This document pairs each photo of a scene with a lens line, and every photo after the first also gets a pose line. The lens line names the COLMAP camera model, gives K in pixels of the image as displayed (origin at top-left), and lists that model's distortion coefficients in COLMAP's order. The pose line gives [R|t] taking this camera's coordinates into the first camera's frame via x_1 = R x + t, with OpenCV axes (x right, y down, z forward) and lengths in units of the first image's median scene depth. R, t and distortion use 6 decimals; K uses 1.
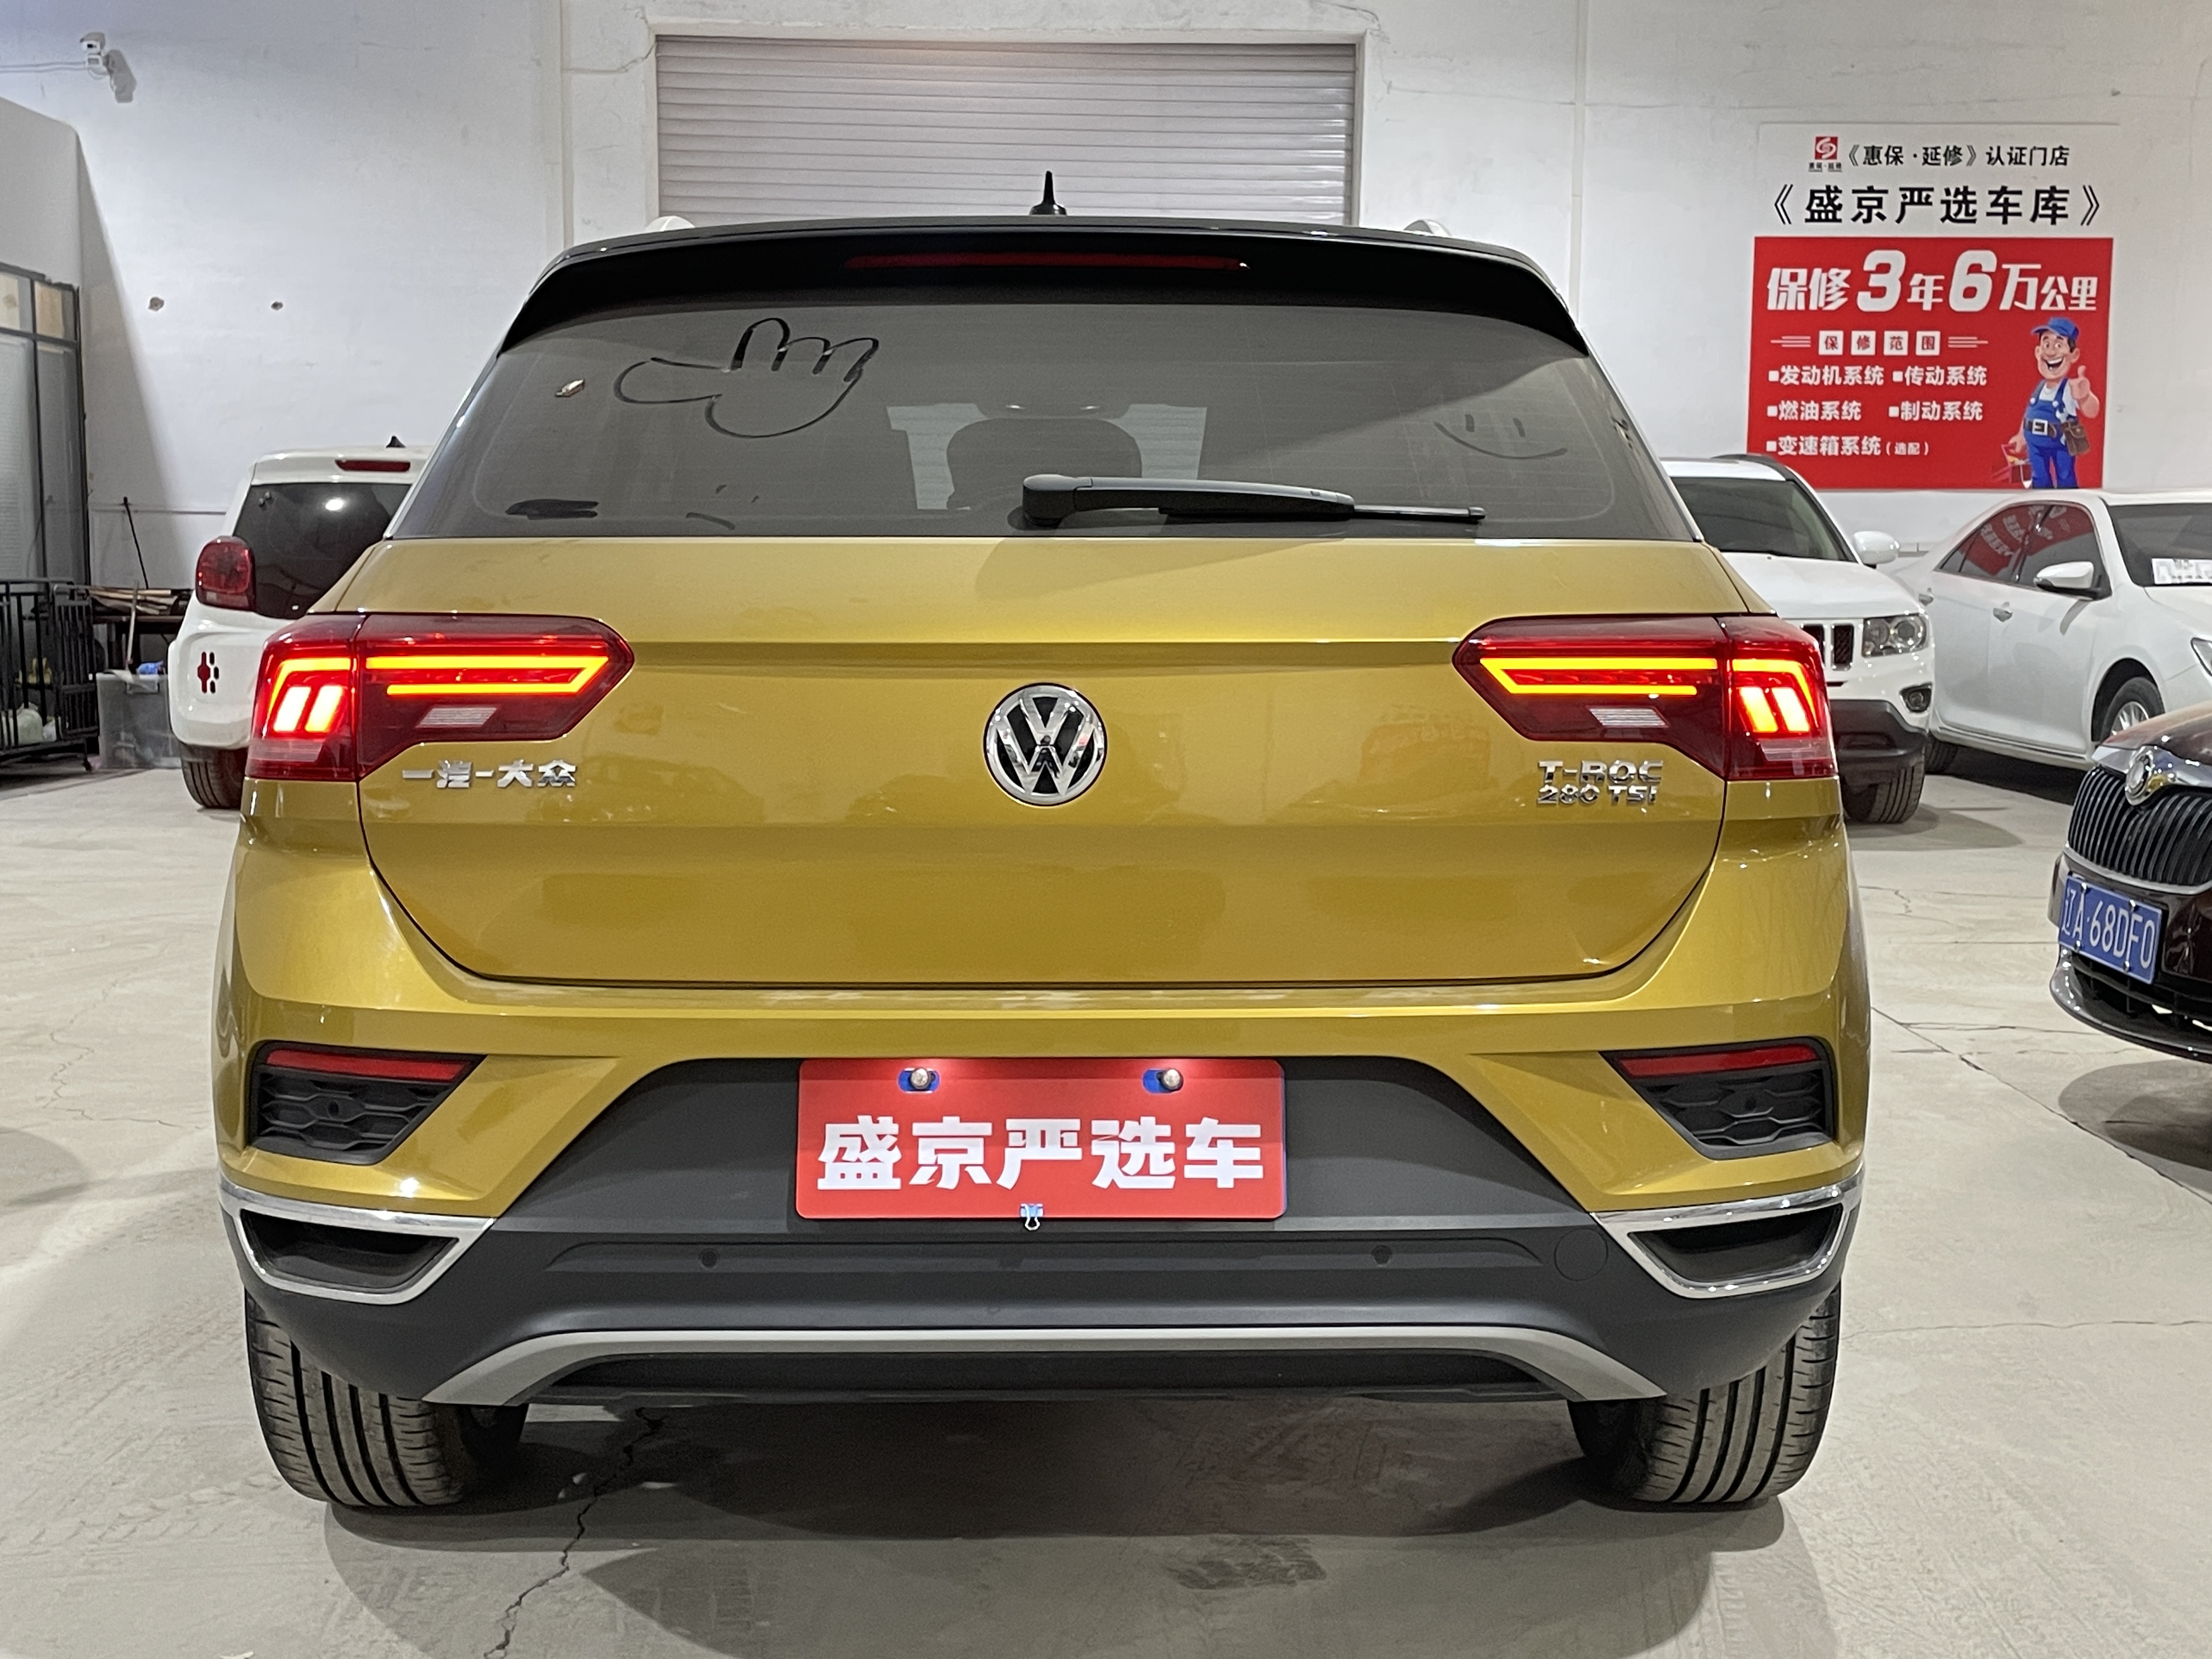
lens RADIAL K [[2658.7, 0, 1105.9], [0, 2658.7, 832.6], [0, 0, 1]] dist [0.077584, 0.000000]
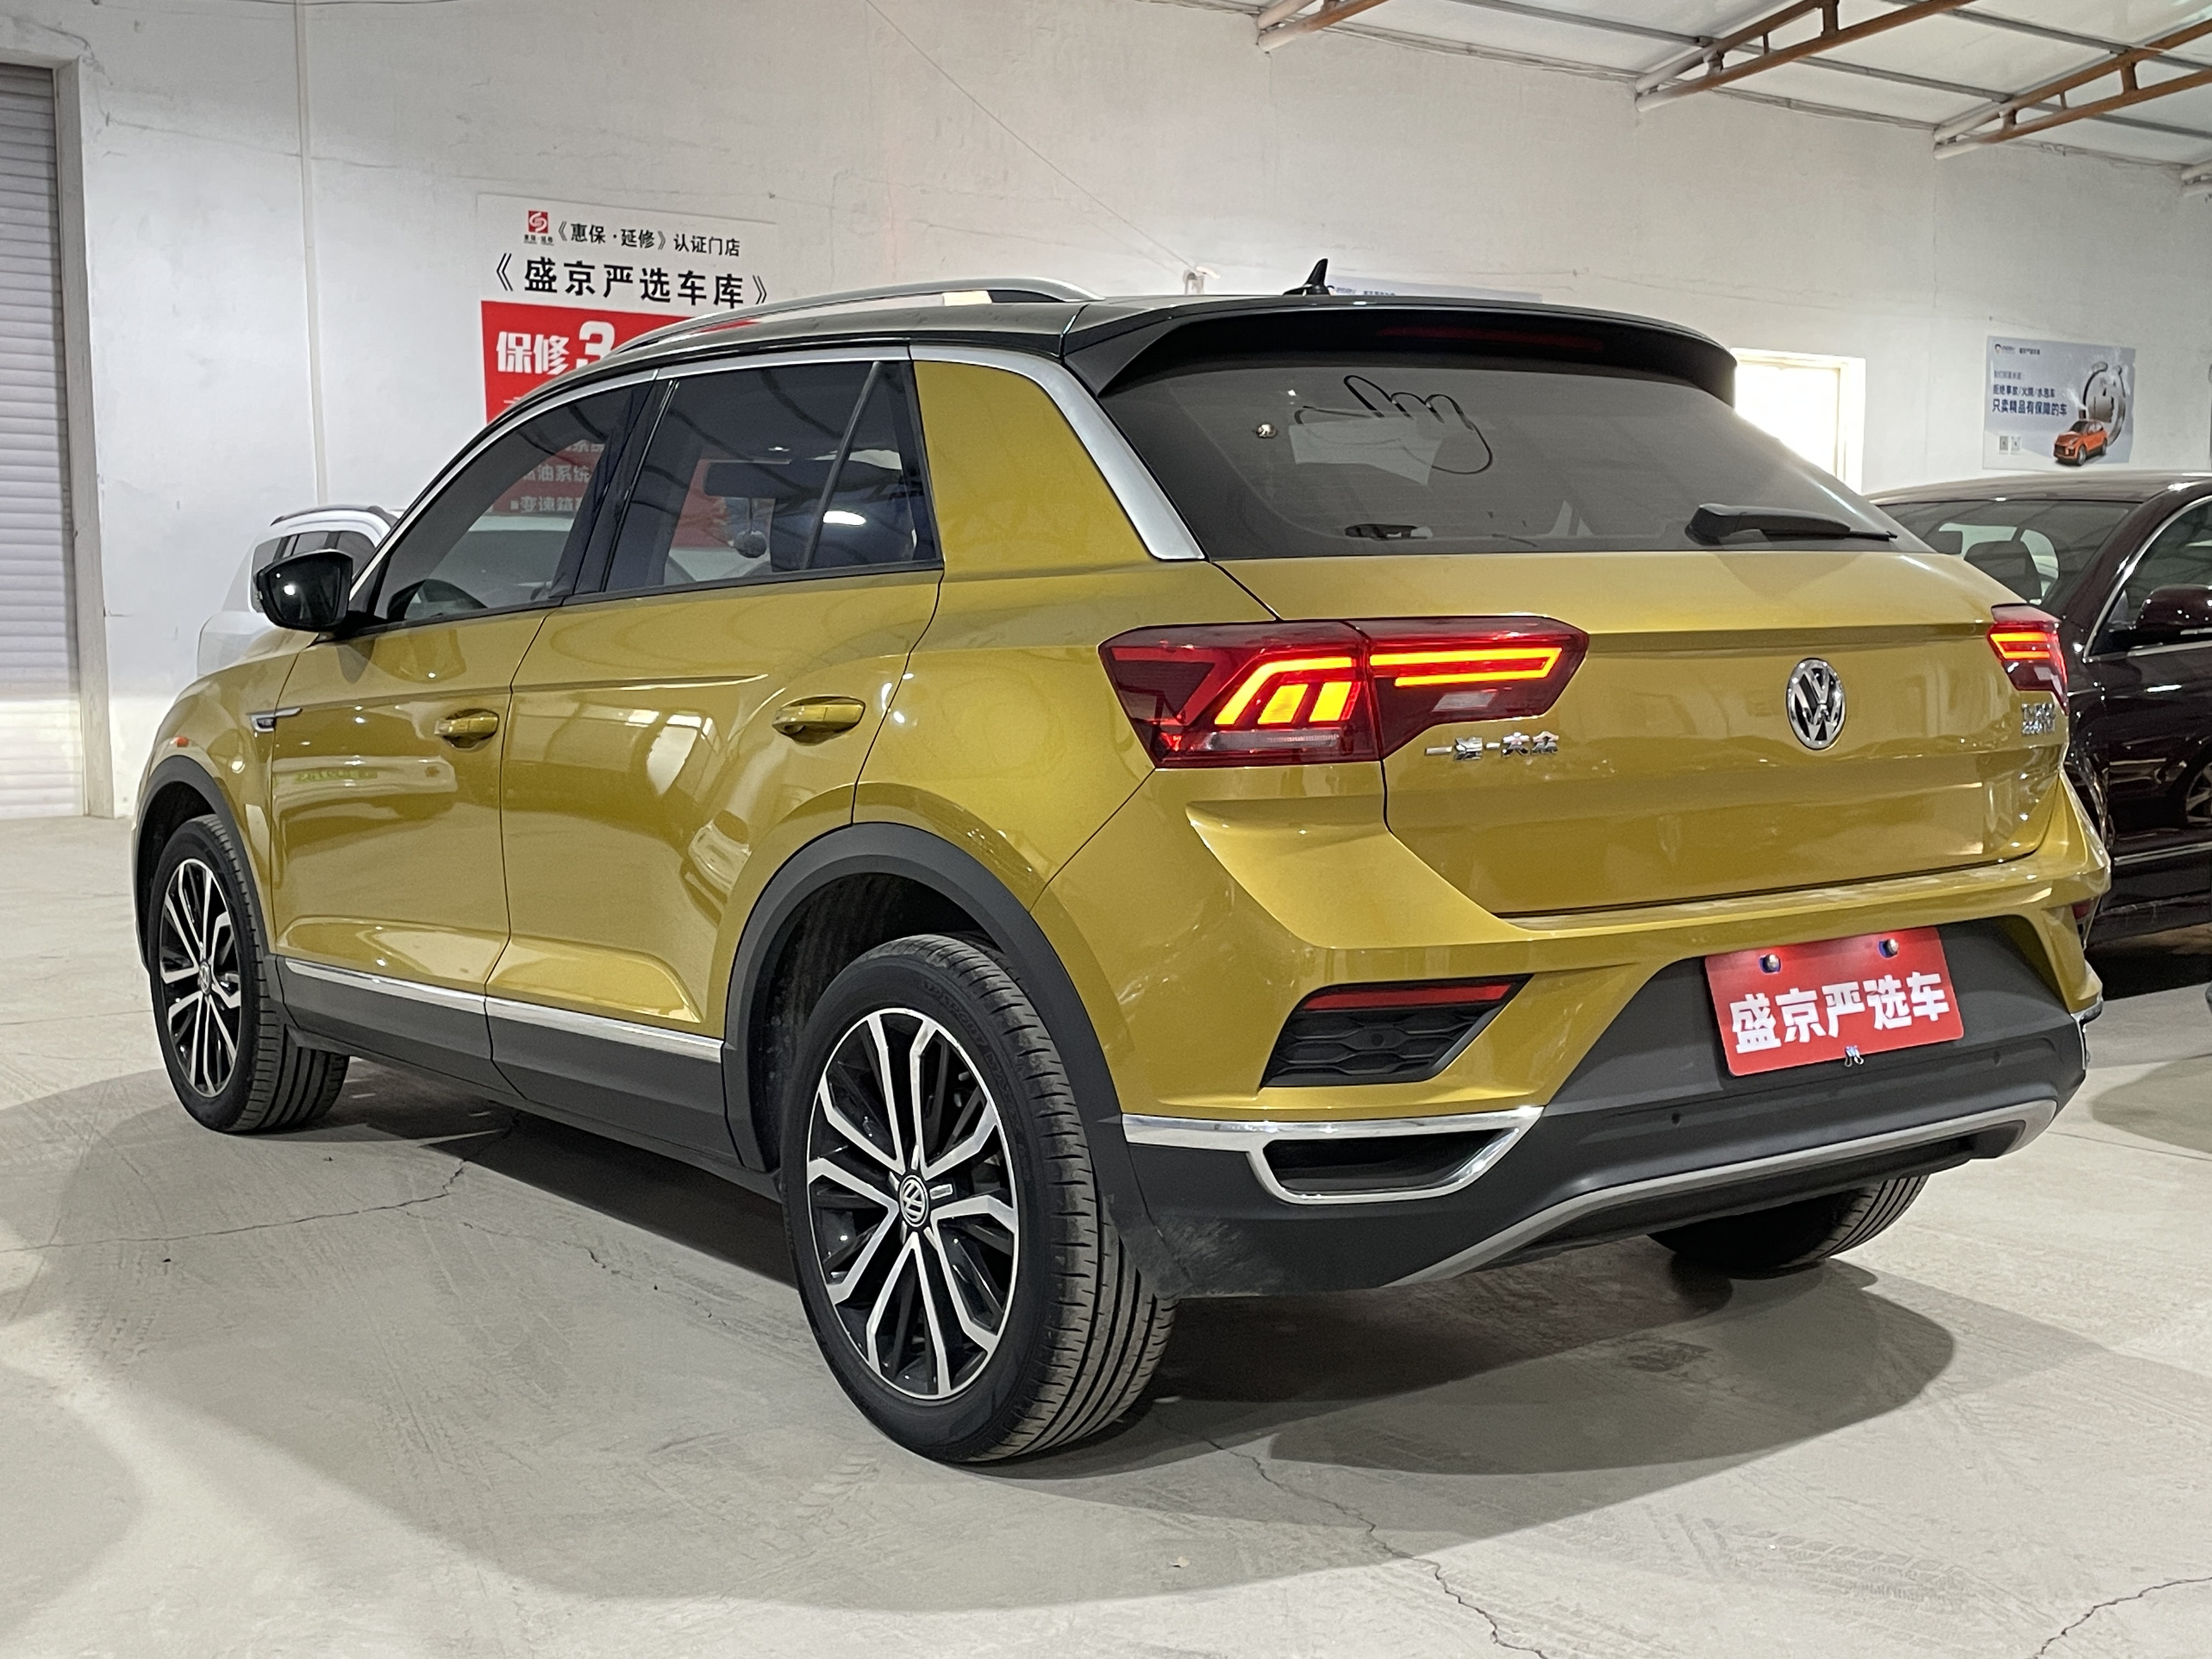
lens RADIAL K [[2658.7, 0, 1118.5], [0, 2658.7, 832.9], [0, 0, 1]] dist [0.077584, 0.000000]
pose [[0.810416, -0.063154, 0.582440, -1.043613], [0.076014, 0.997104, 0.002350, 0.001397], [-0.580902, 0.042369, 0.812870, 0.111136]]
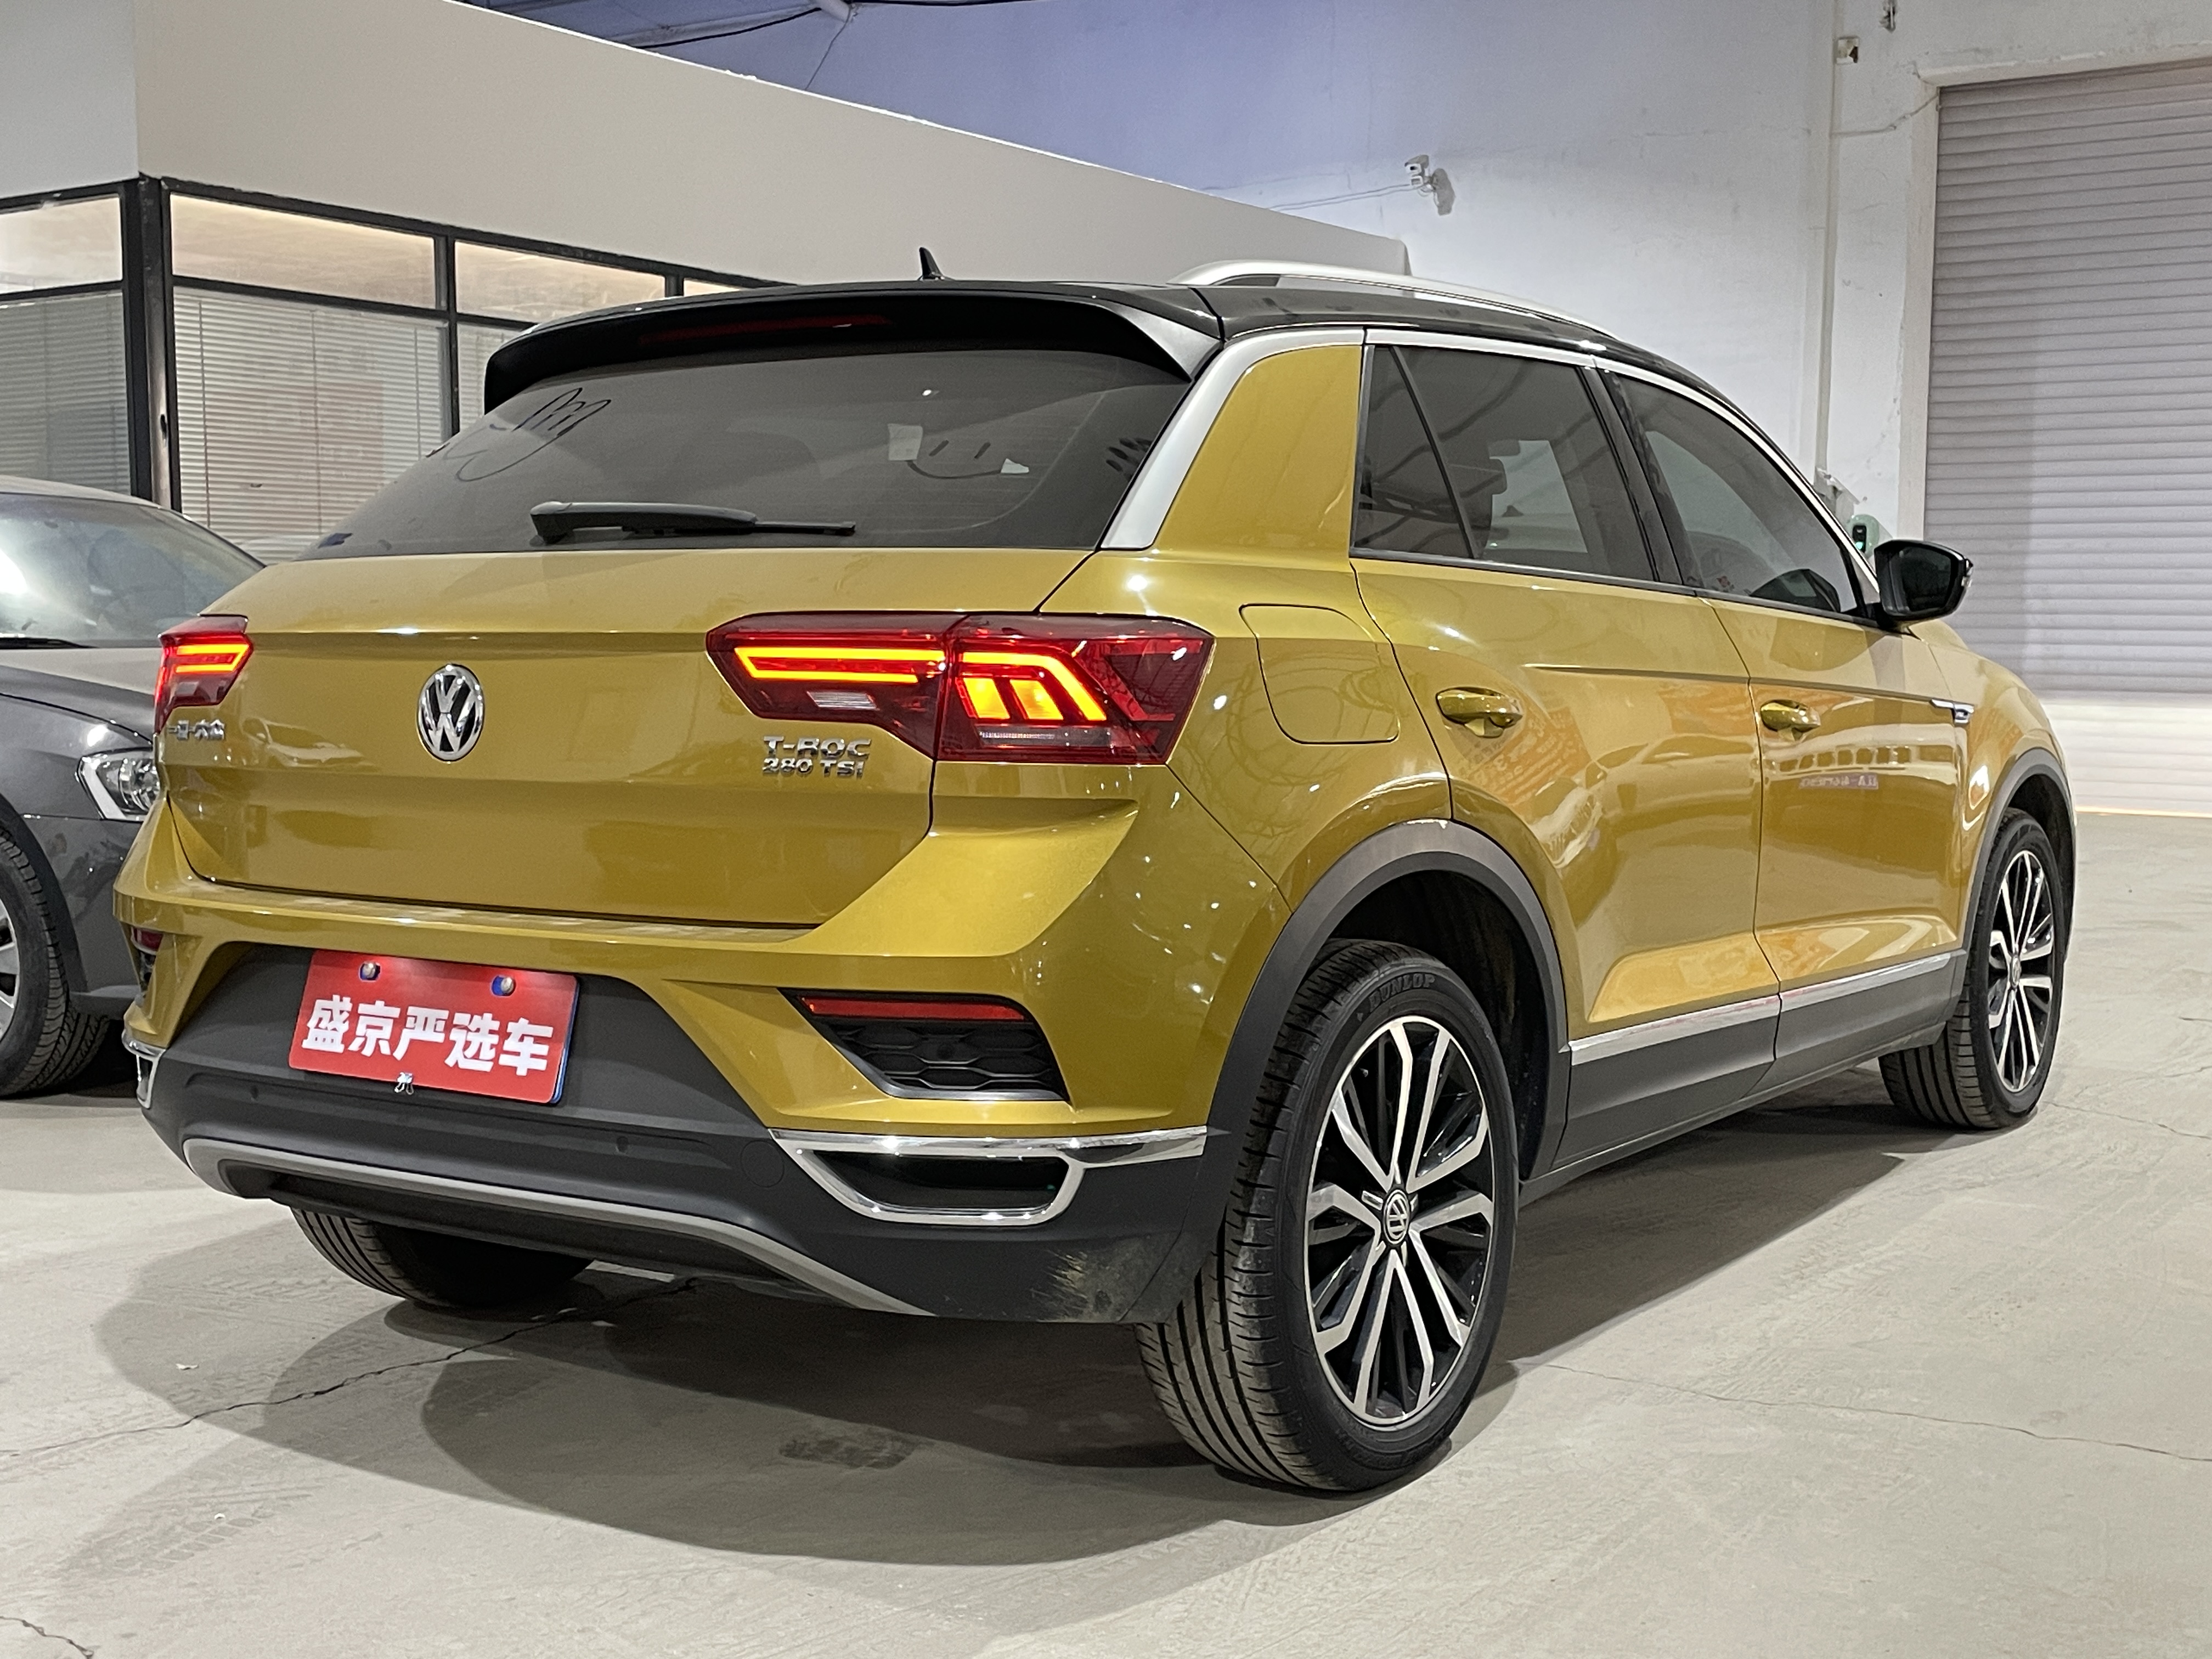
lens RADIAL K [[2658.7, 0, 1123.1], [0, 2658.7, 826.0], [0, 0, 1]] dist [0.077584, 0.000000]
pose [[0.814931, 0.040049, -0.578173, 0.932275], [-0.056807, 0.998326, -0.010916, 0.015478], [0.576767, 0.041740, 0.815841, 0.143121]]
